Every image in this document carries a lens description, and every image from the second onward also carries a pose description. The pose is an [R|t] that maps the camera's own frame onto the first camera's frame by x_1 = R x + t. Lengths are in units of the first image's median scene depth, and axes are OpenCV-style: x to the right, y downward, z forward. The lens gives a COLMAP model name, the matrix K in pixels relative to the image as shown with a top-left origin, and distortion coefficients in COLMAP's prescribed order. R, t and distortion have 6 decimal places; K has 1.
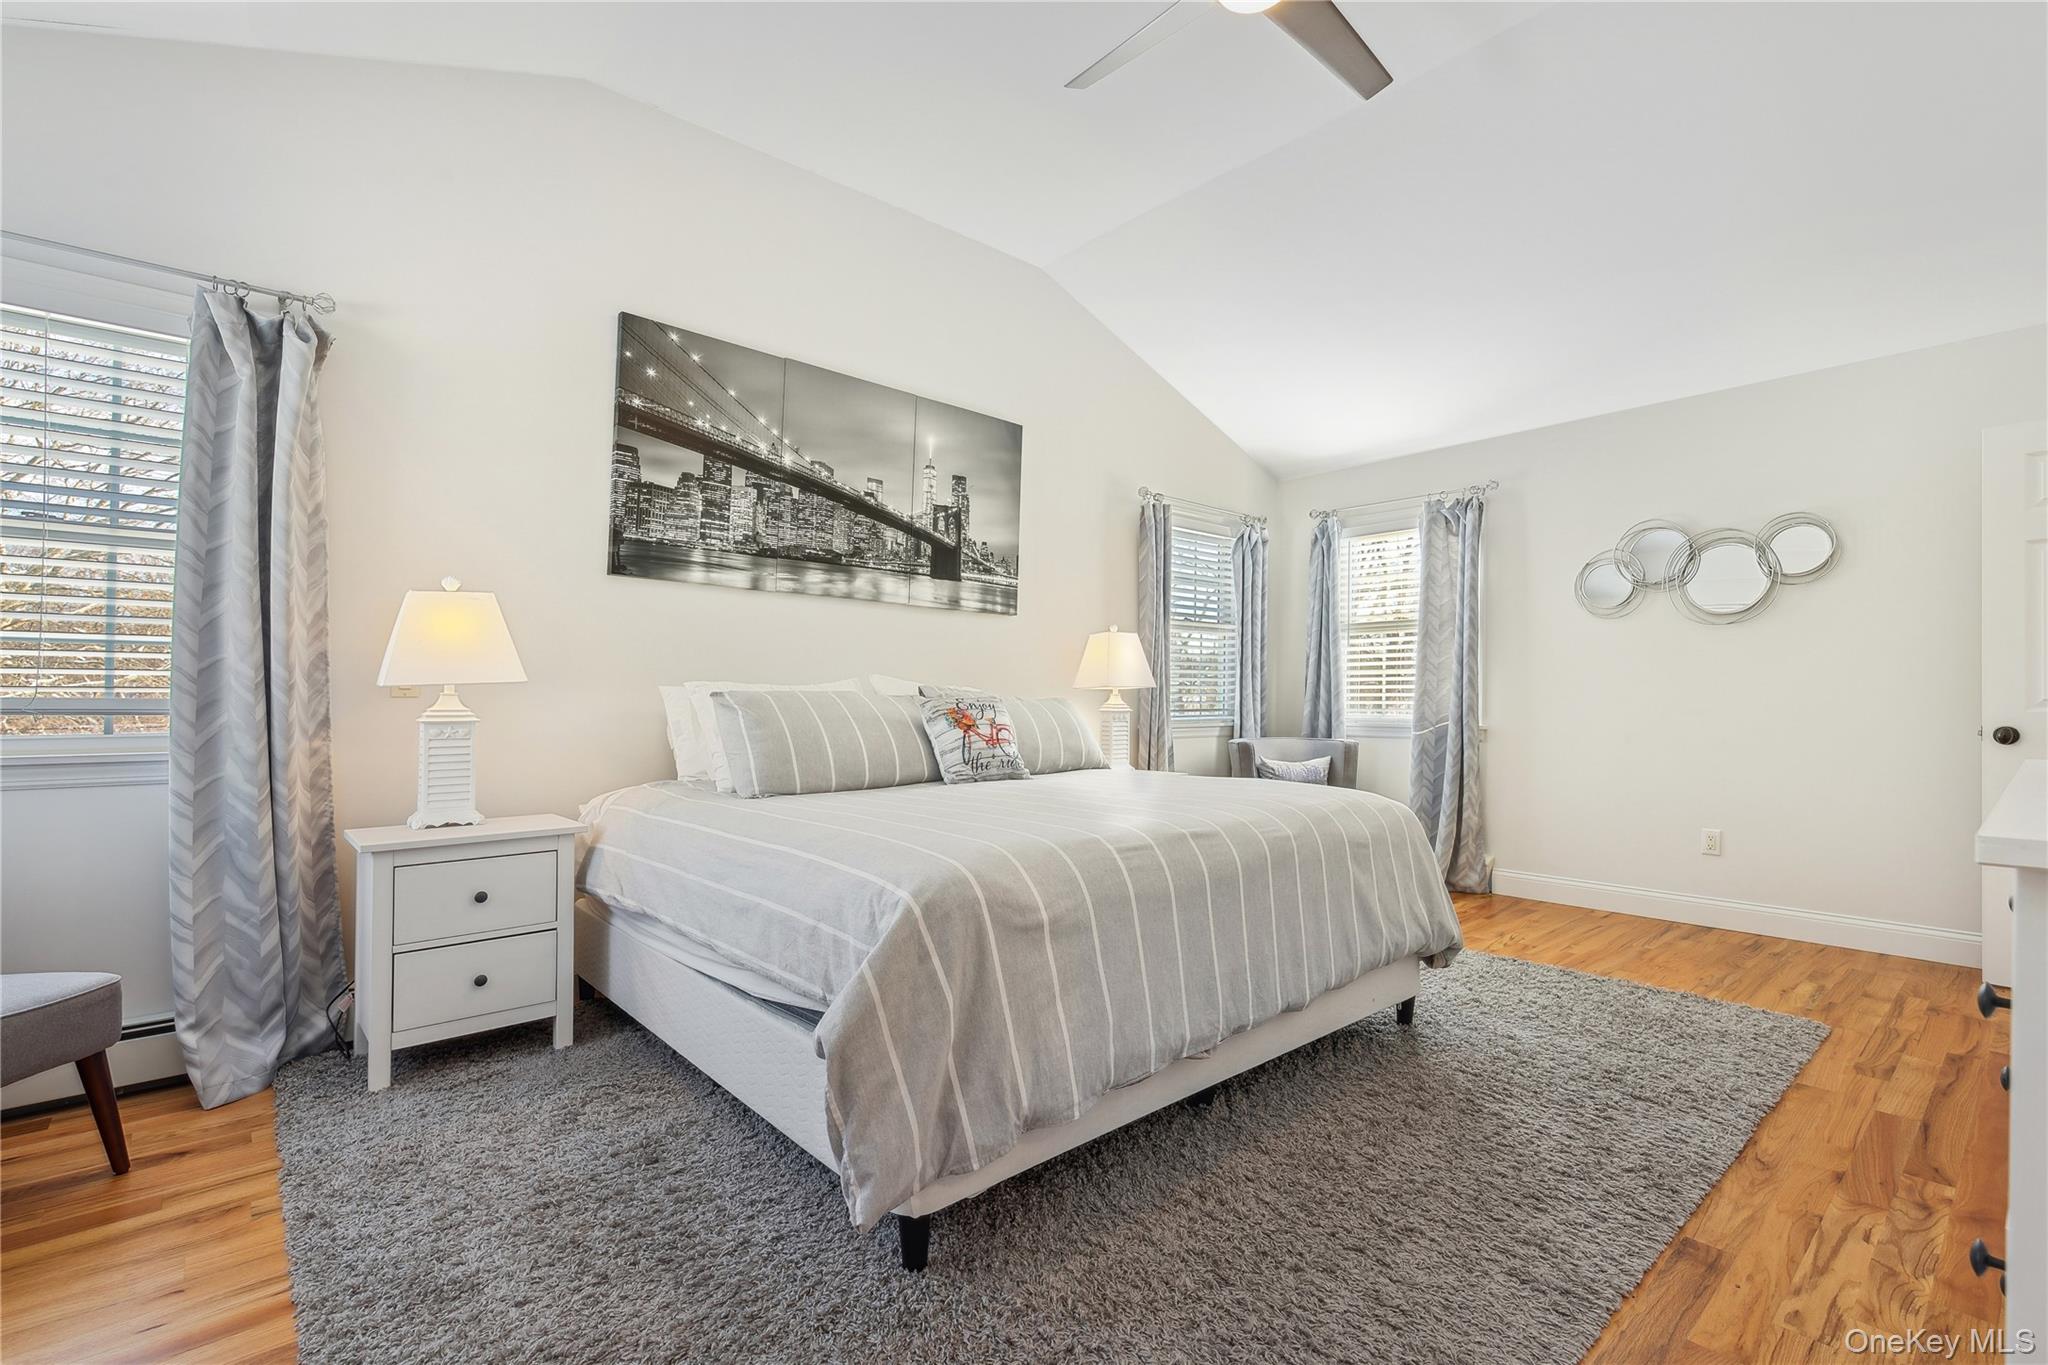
lens RADIAL K [[937.4, 0, 1033.8], [0, 937.4, 693.0], [0, 0, 1]] dist [0.003794, 0.000327]
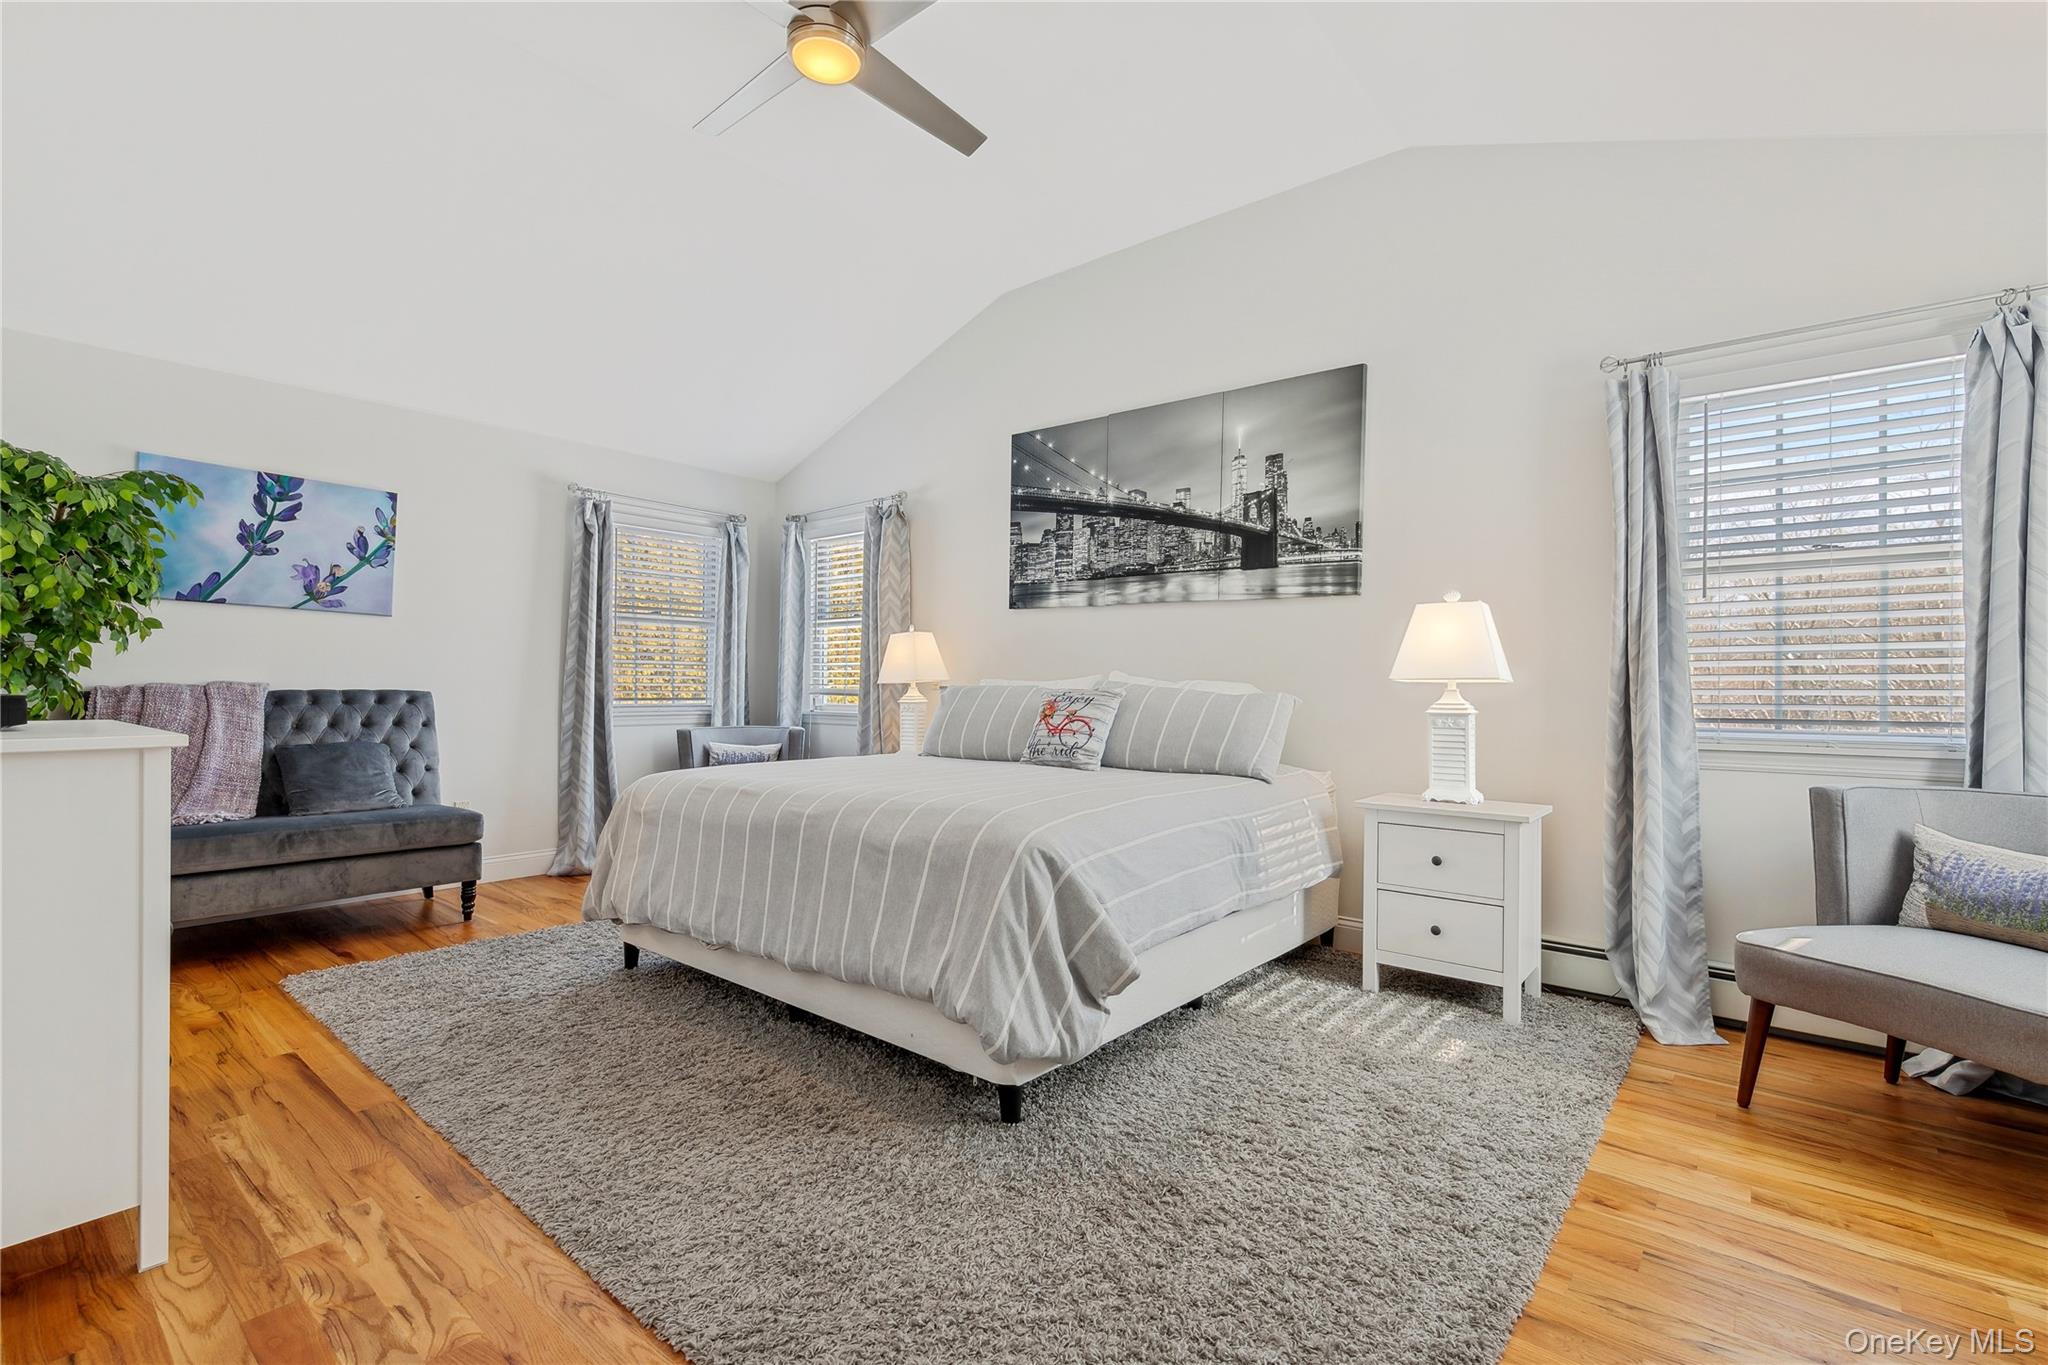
lens RADIAL K [[921.7, 0, 1030.5], [0, 921.7, 679.0], [0, 0, 1]] dist [-0.002850, 0.001115]
pose [[0.135844, -0.010825, -0.990671, 0.866856], [-0.004270, 0.999925, -0.011512, 0.003033], [0.990721, 0.005794, 0.135787, 0.697529]]
